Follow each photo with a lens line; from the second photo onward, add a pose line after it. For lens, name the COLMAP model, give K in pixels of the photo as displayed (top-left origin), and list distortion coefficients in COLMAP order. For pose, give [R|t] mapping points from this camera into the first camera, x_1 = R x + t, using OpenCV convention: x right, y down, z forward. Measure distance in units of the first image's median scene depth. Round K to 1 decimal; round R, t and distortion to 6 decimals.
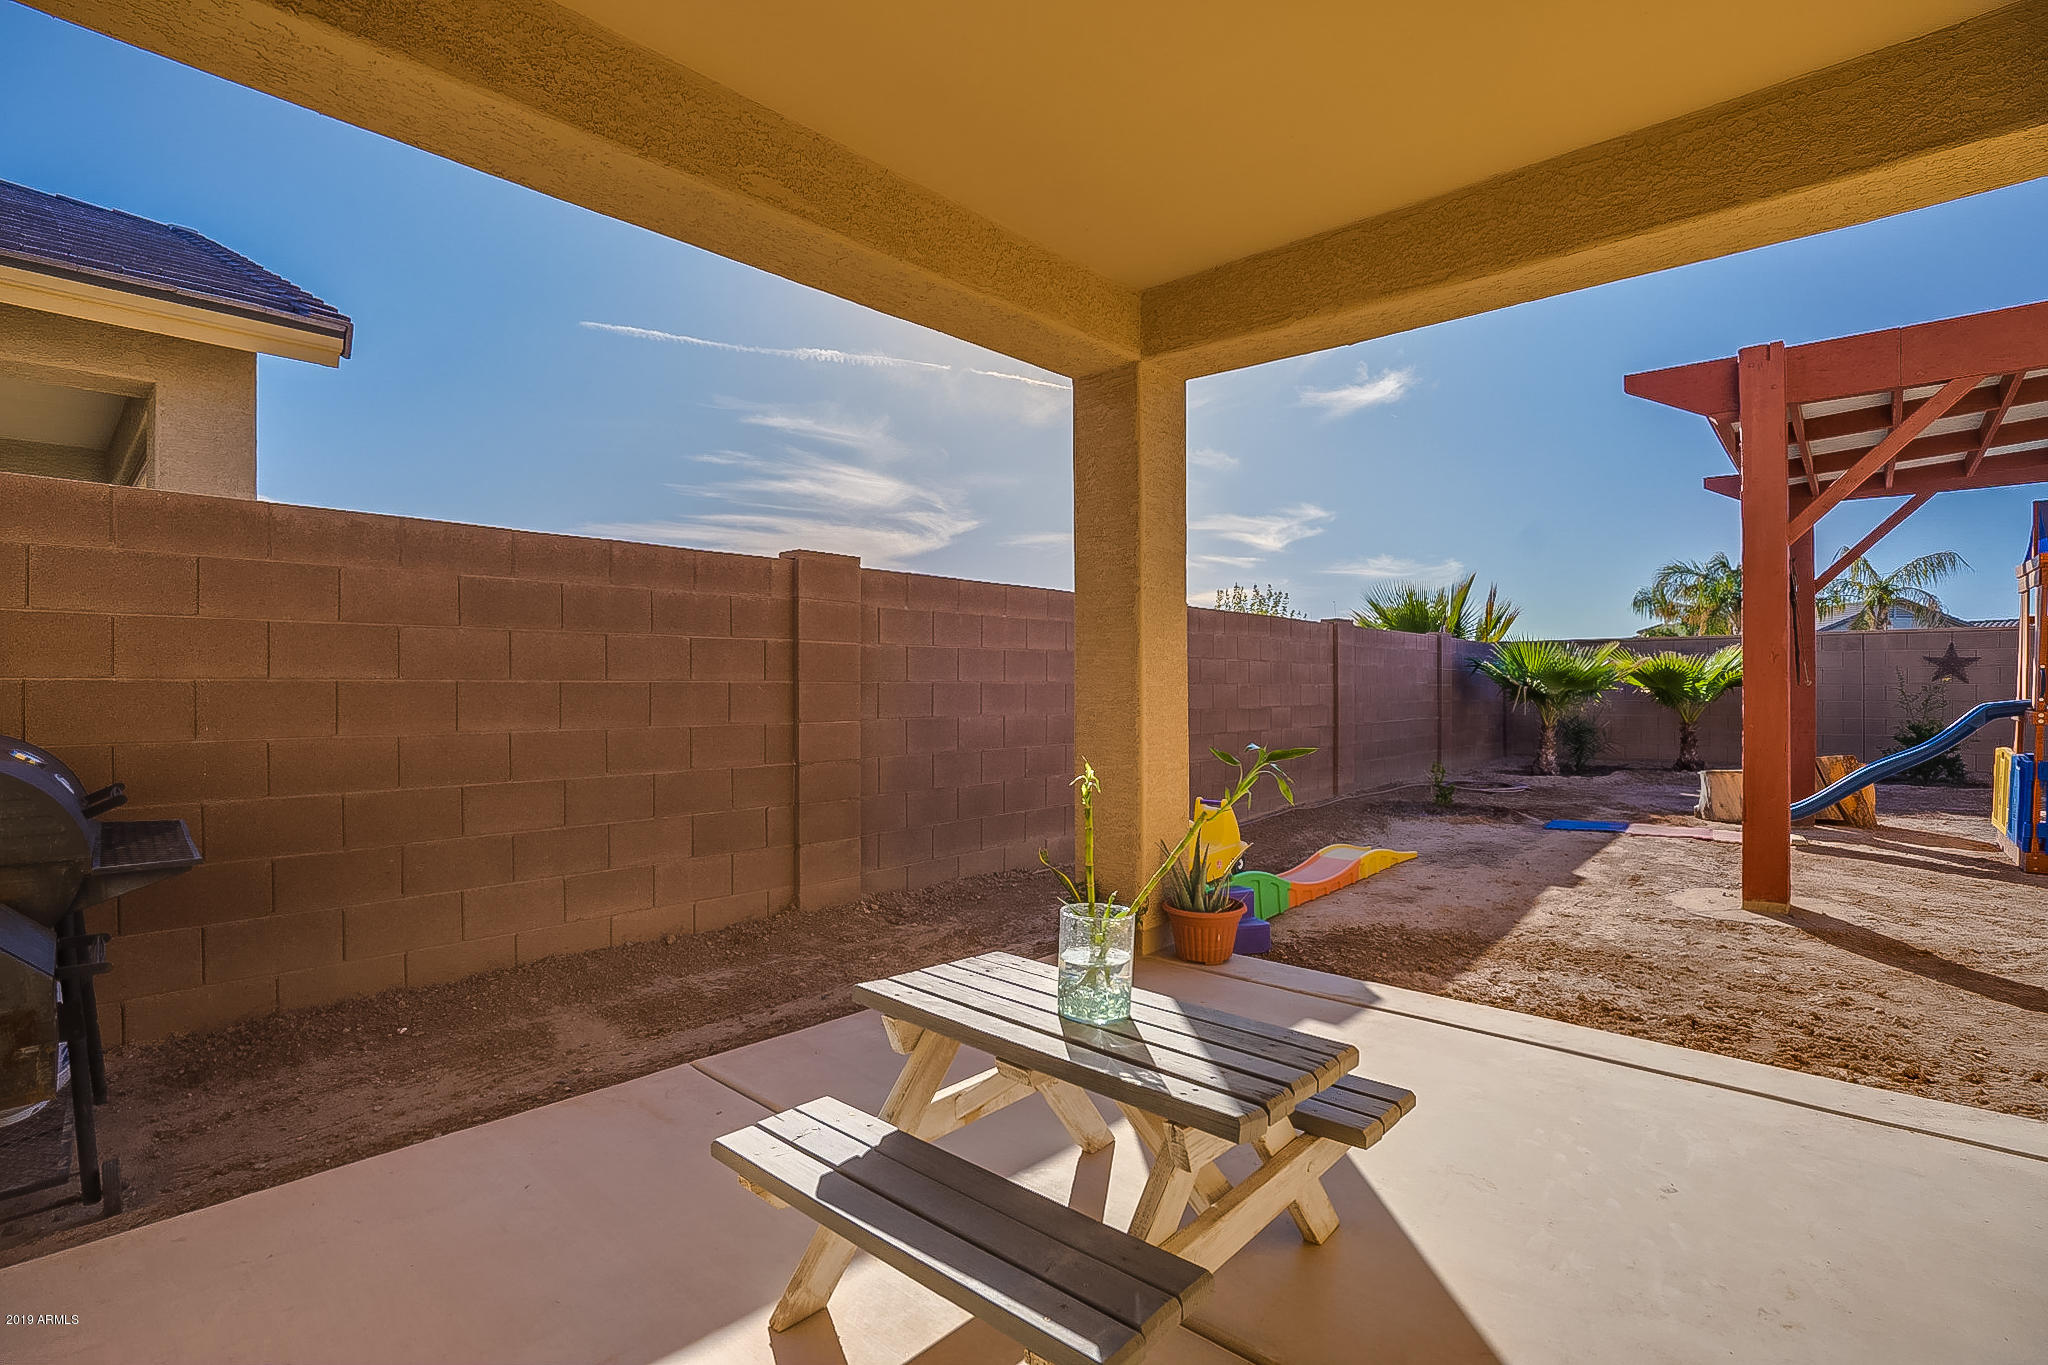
lens RADIAL K [[960.1, 0, 1014.1], [0, 960.1, 686.2], [0, 0, 1]] dist [-0.036839, 0.006404]
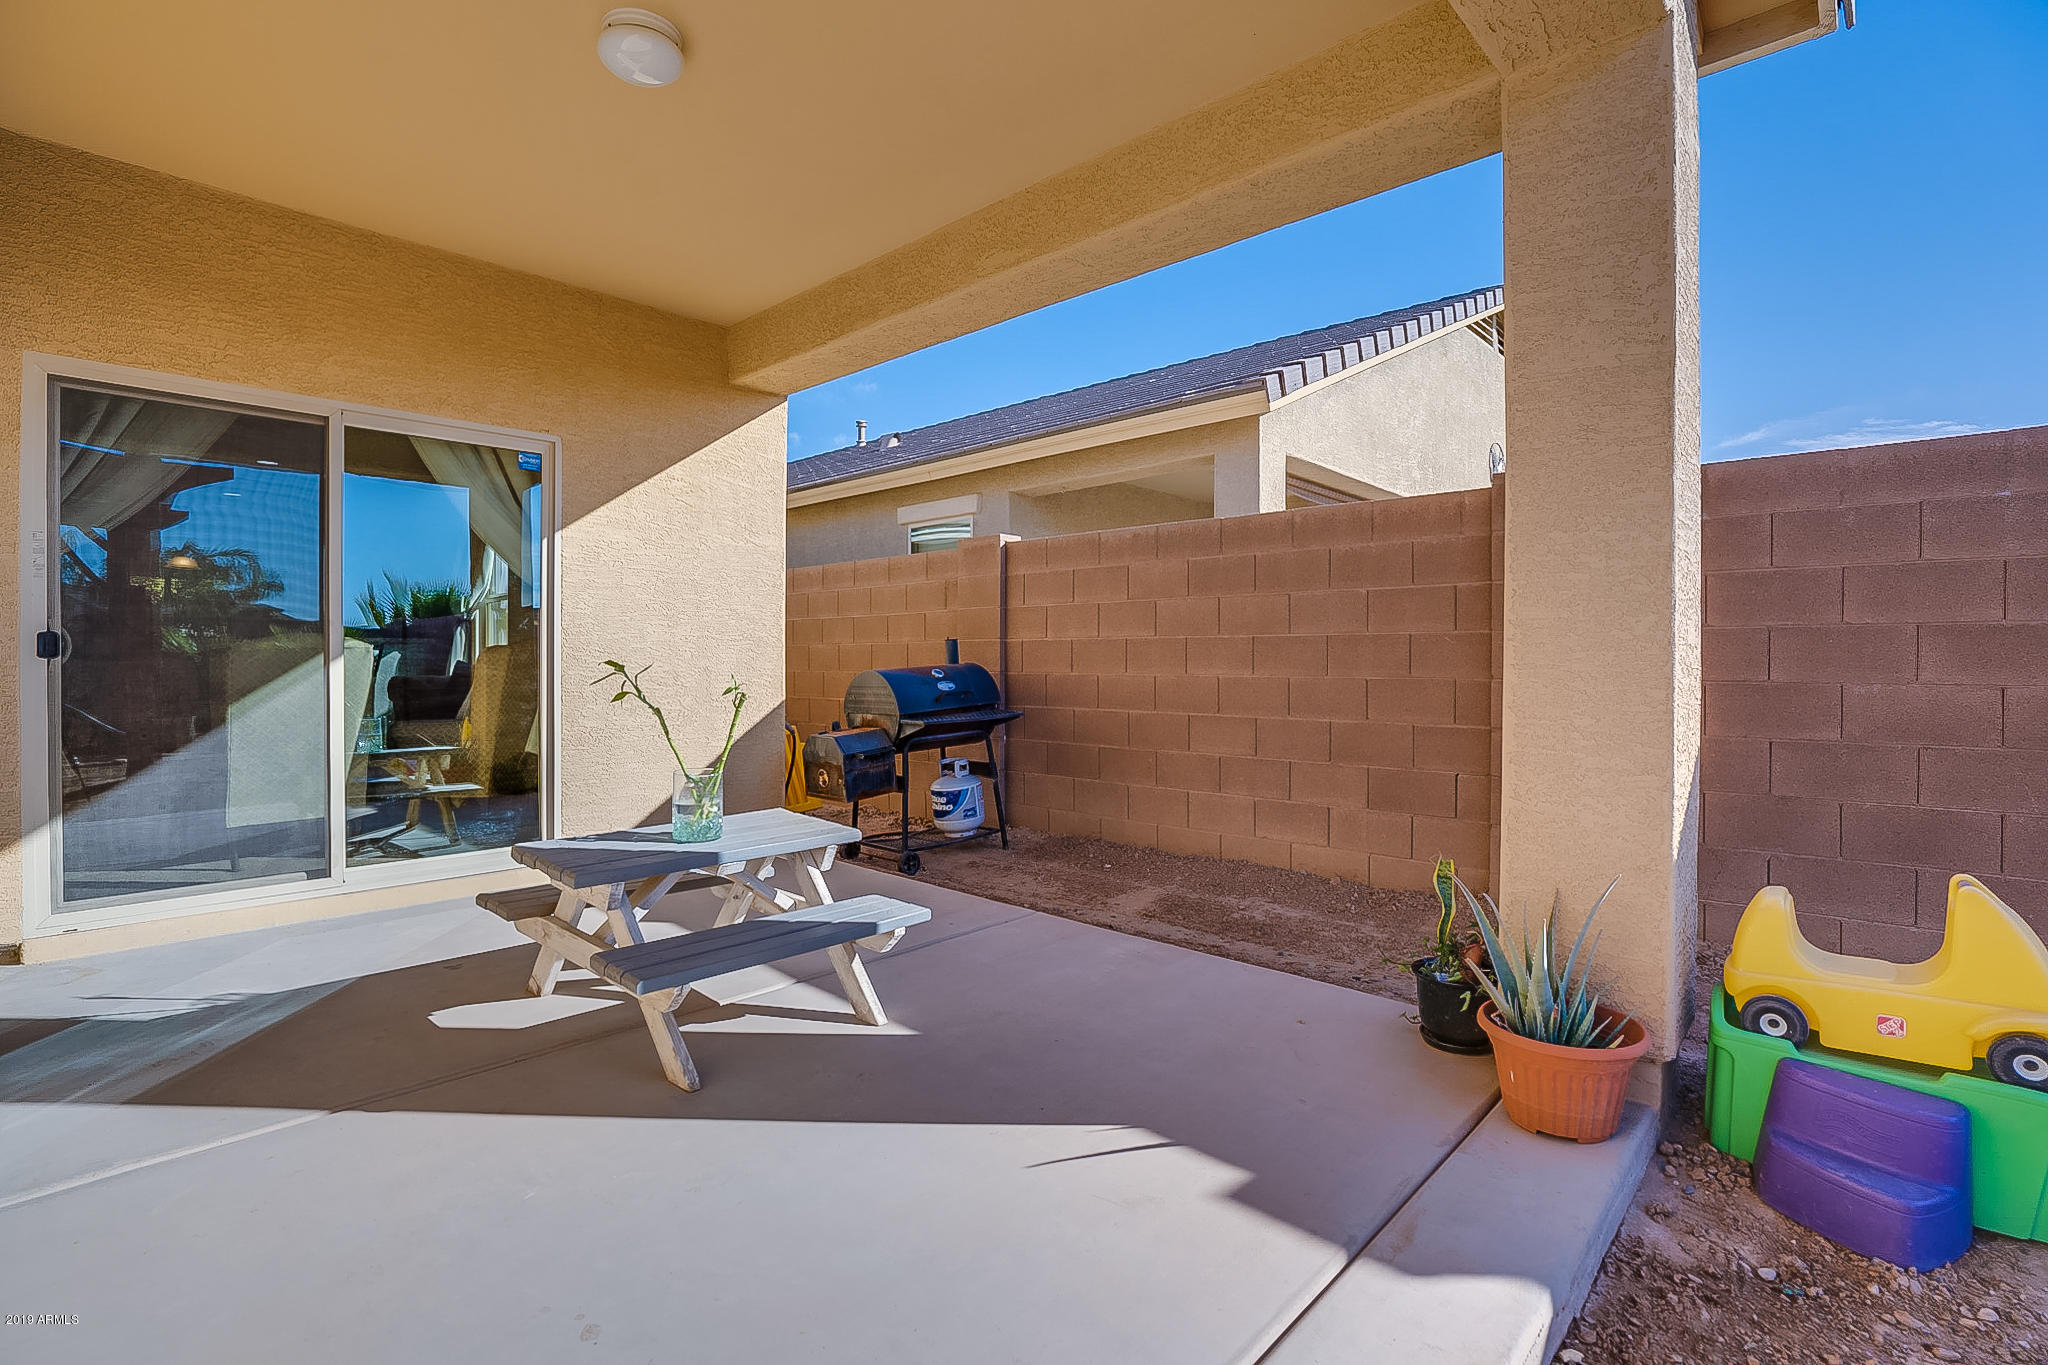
lens RADIAL K [[960.1, 0, 1013.9], [0, 960.1, 674.5], [0, 0, 1]] dist [-0.036839, 0.006404]
pose [[-0.006614, 0.020598, -0.999766, 0.750991], [0.004587, 0.999778, 0.020568, 0.017548], [0.999968, -0.004449, -0.006707, 0.713906]]
